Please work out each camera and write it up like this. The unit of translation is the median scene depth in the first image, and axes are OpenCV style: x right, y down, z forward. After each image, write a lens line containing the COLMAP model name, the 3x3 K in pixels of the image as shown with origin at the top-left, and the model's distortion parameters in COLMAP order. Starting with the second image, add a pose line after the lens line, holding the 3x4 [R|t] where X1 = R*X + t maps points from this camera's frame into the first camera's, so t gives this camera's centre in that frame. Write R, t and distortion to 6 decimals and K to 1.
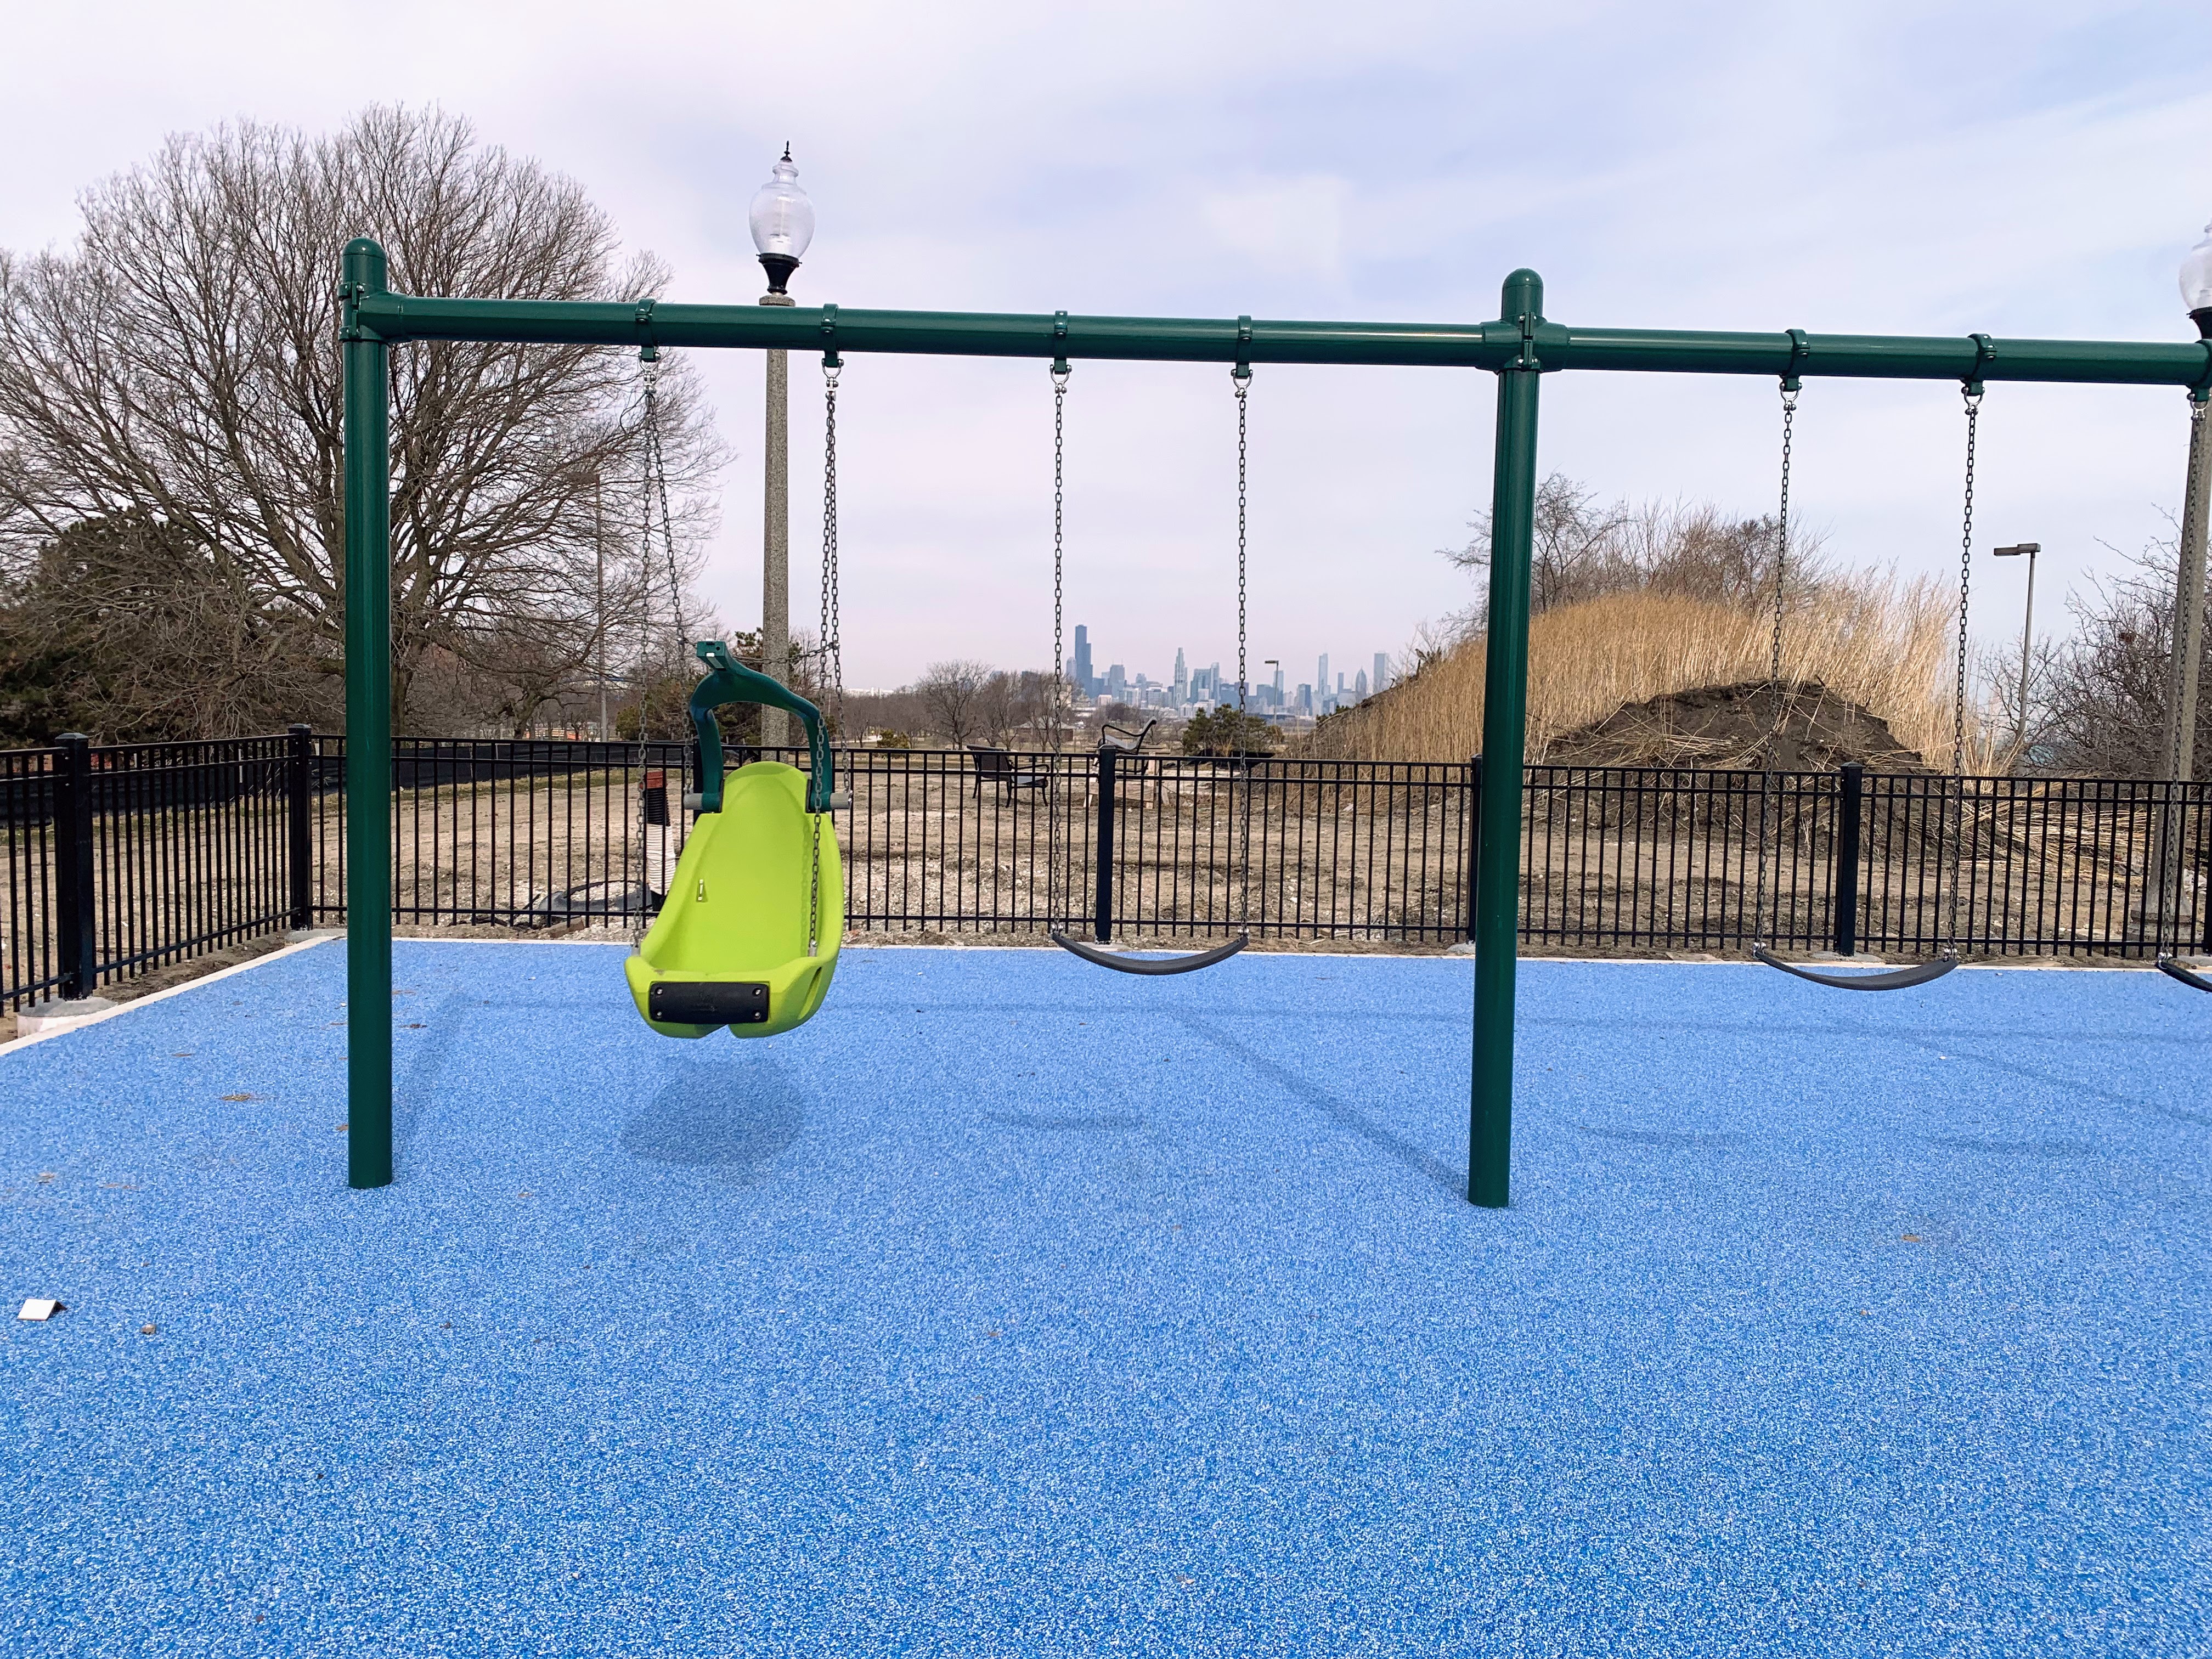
lens RADIAL K [[1711.2, 0, 1110.8], [0, 1711.2, 828.1], [0, 0, 1]] dist [0.021701, -0.004595]
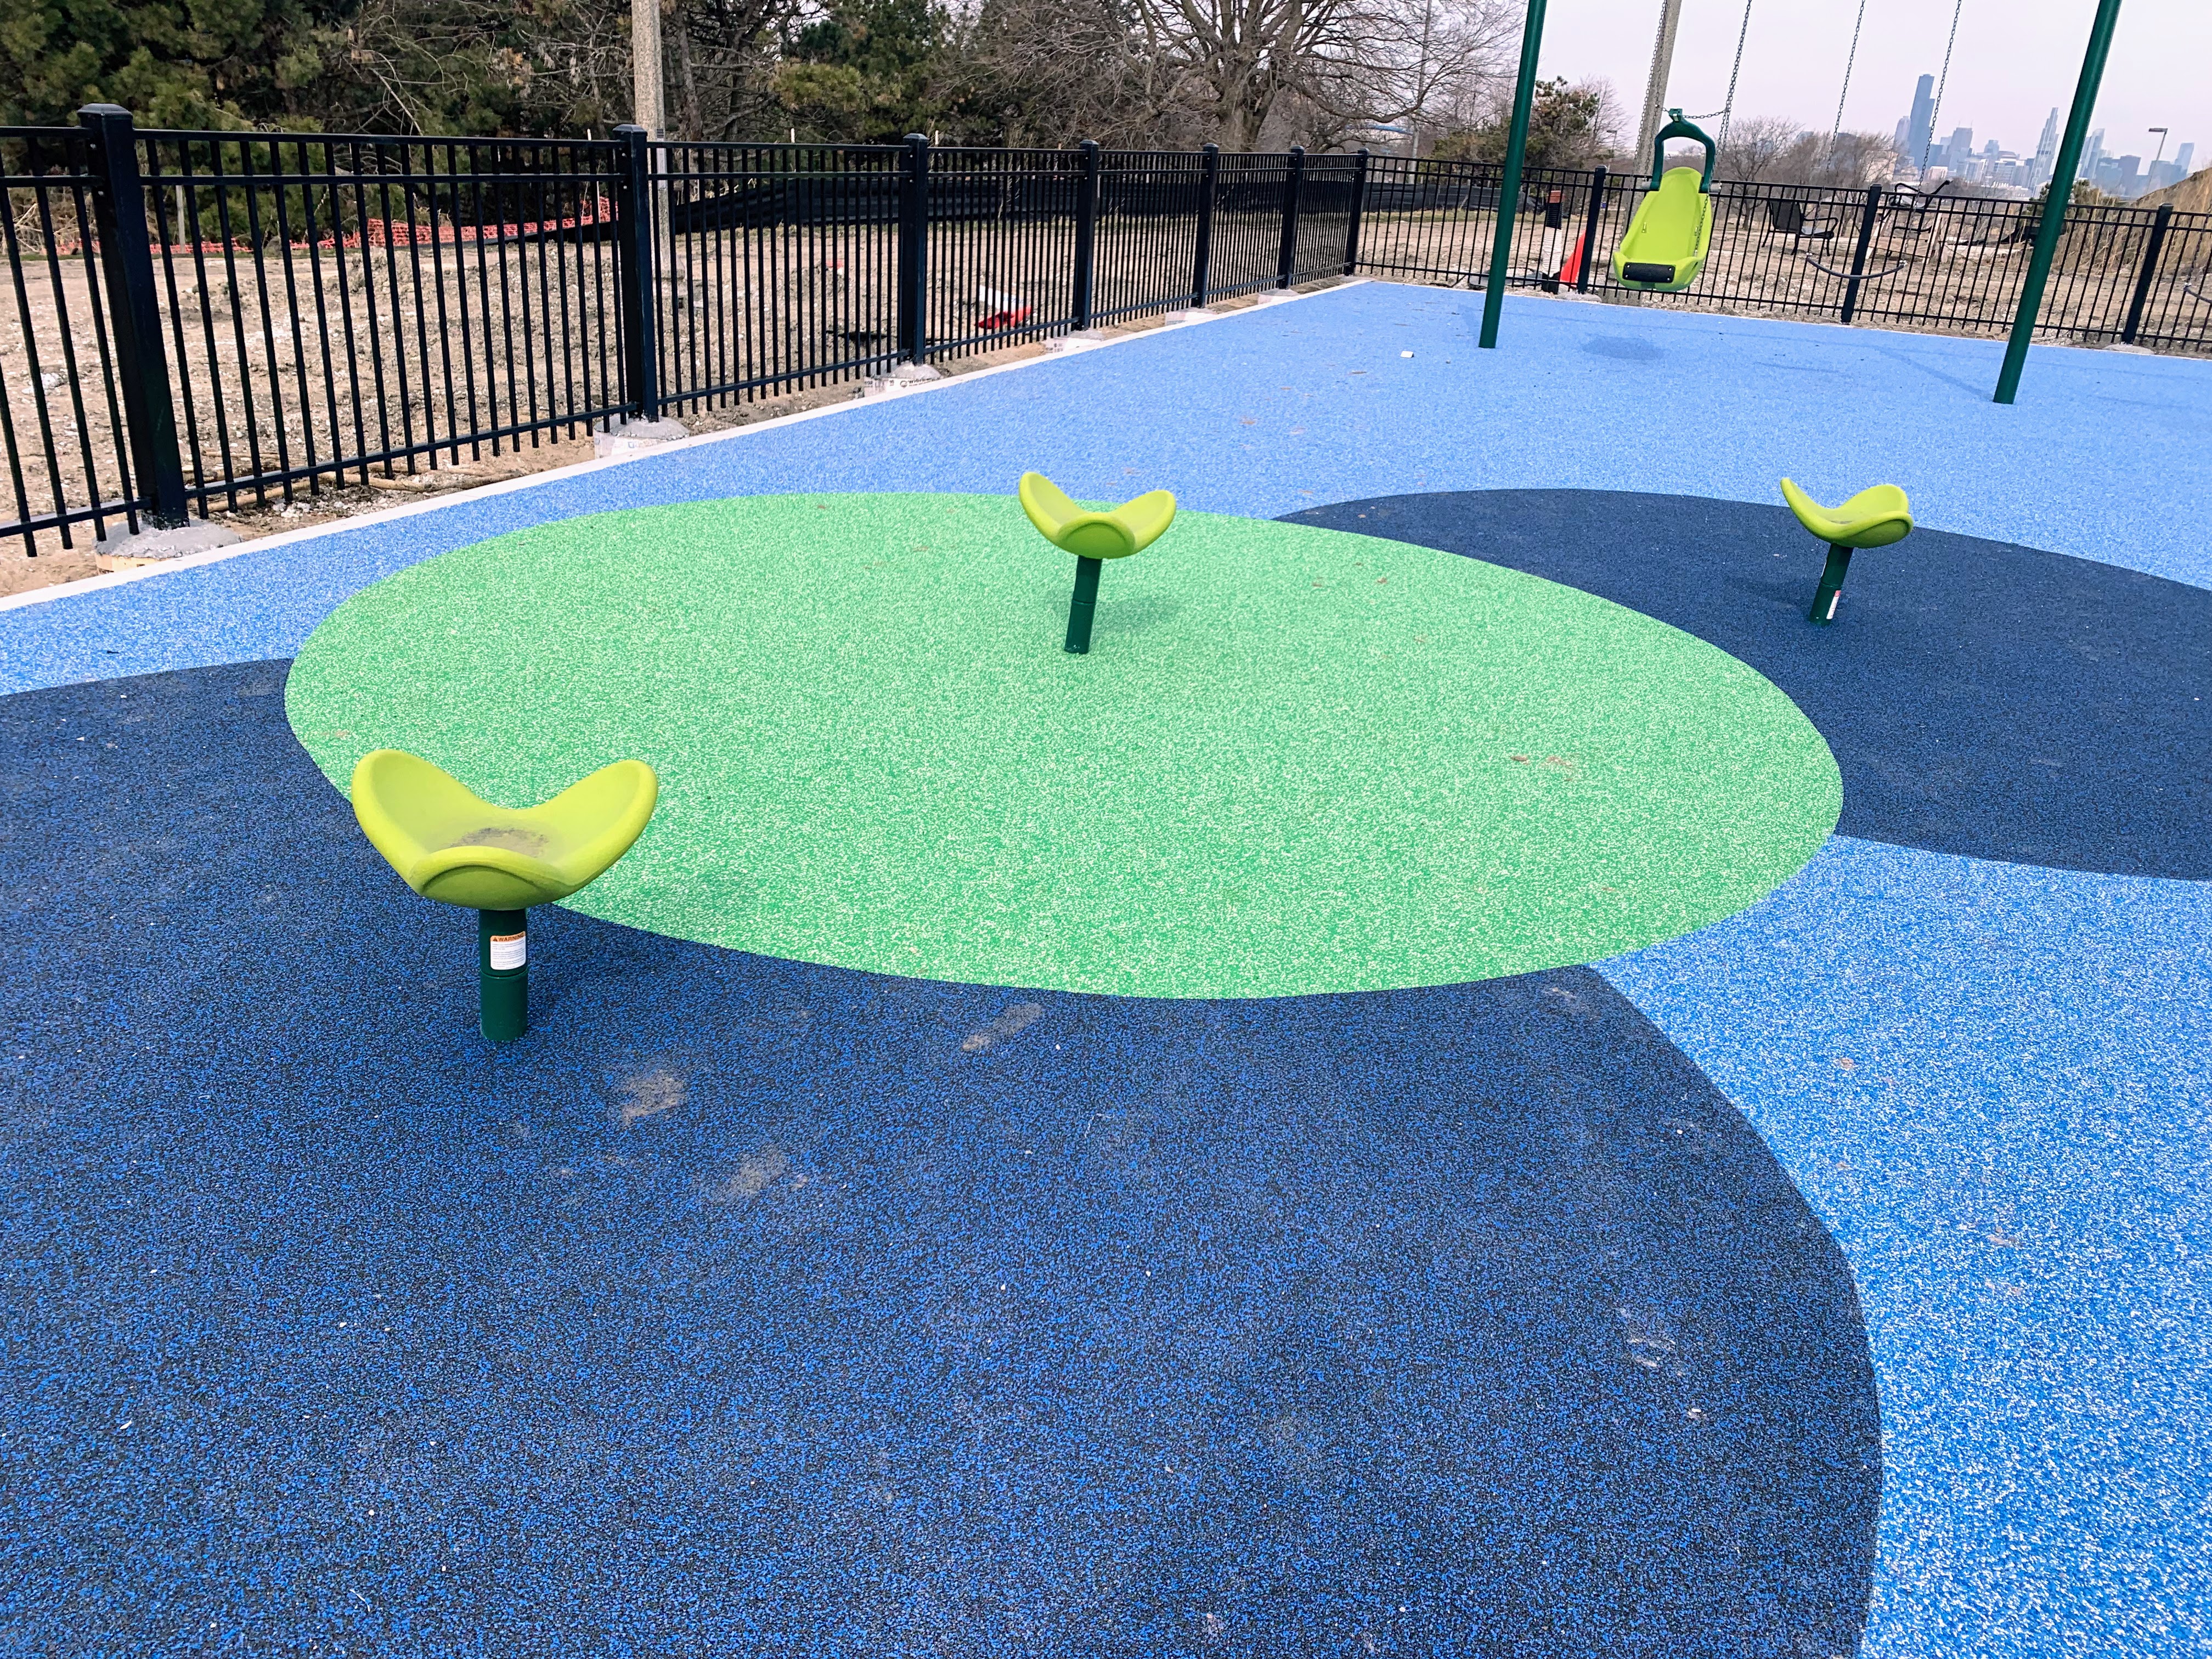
lens RADIAL K [[1711.2, 0, 1110.8], [0, 1711.2, 828.1], [0, 0, 1]] dist [0.021701, -0.004595]
pose [[0.910767, 0.185210, -0.369055, 0.045282], [-0.068769, 0.949318, 0.306703, 0.064228], [0.407154, -0.253955, 0.877344, -0.662633]]
